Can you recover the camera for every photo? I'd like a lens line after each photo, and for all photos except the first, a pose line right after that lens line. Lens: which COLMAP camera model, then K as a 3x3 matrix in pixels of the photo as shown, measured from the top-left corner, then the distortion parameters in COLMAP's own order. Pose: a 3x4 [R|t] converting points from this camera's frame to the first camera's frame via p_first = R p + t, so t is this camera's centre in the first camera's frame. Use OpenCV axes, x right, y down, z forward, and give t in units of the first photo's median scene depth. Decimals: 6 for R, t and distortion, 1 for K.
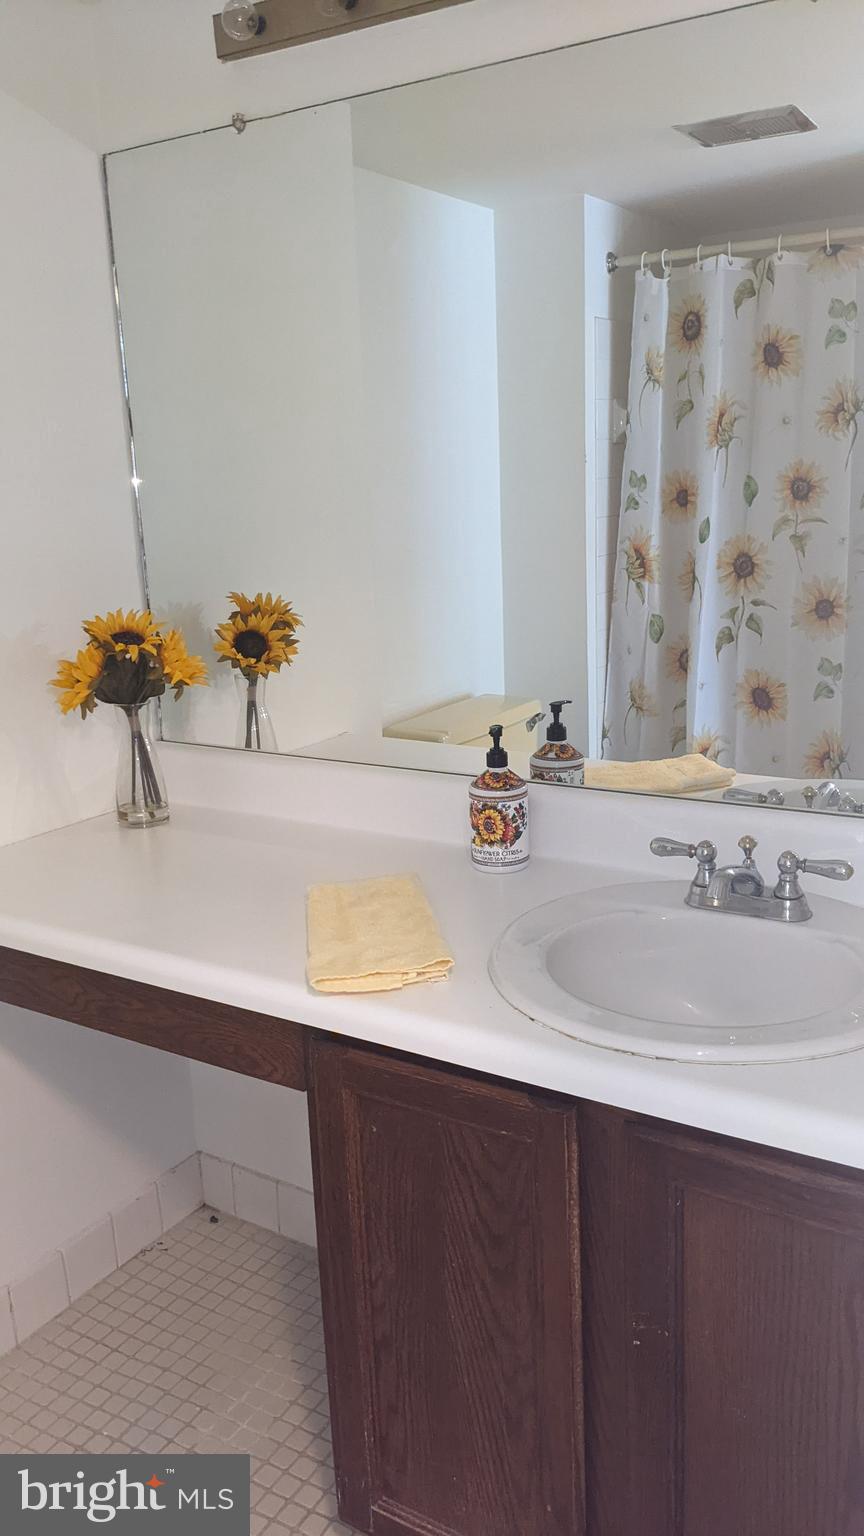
lens RADIAL K [[1217.9, 0, 470.0], [0, 1217.9, 759.7], [0, 0, 1]] dist [0.015212, -0.027138]
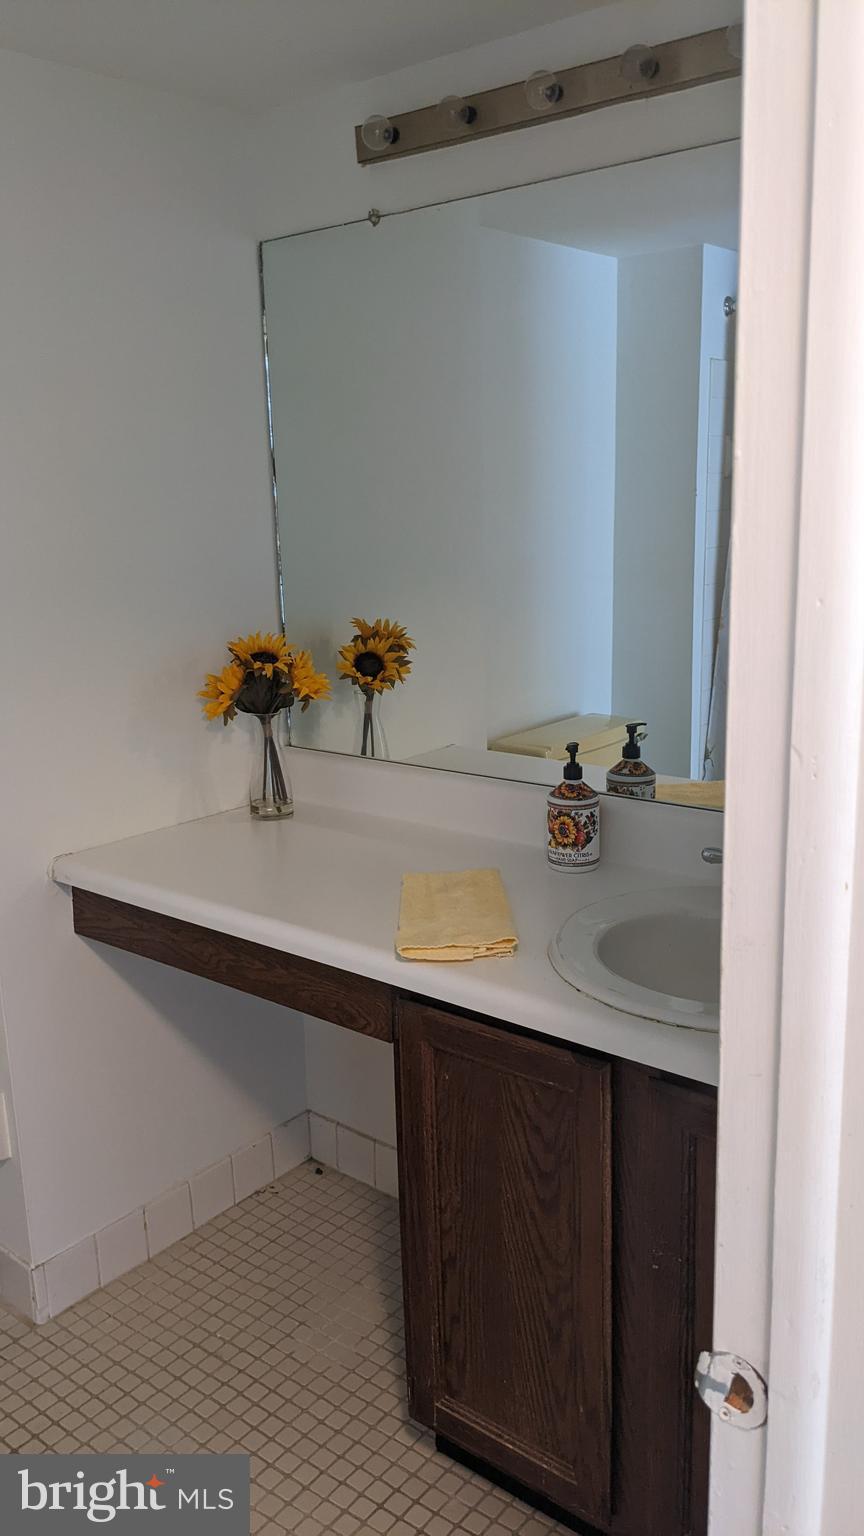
lens RADIAL K [[1217.9, 0, 431.2], [0, 1217.9, 768.8], [0, 0, 1]] dist [0.015212, -0.027138]
pose [[0.989818, 0.038372, -0.137067, 0.043530], [-0.038920, 0.999241, -0.001317, 0.002523], [0.136912, 0.006639, 0.990561, -0.139386]]
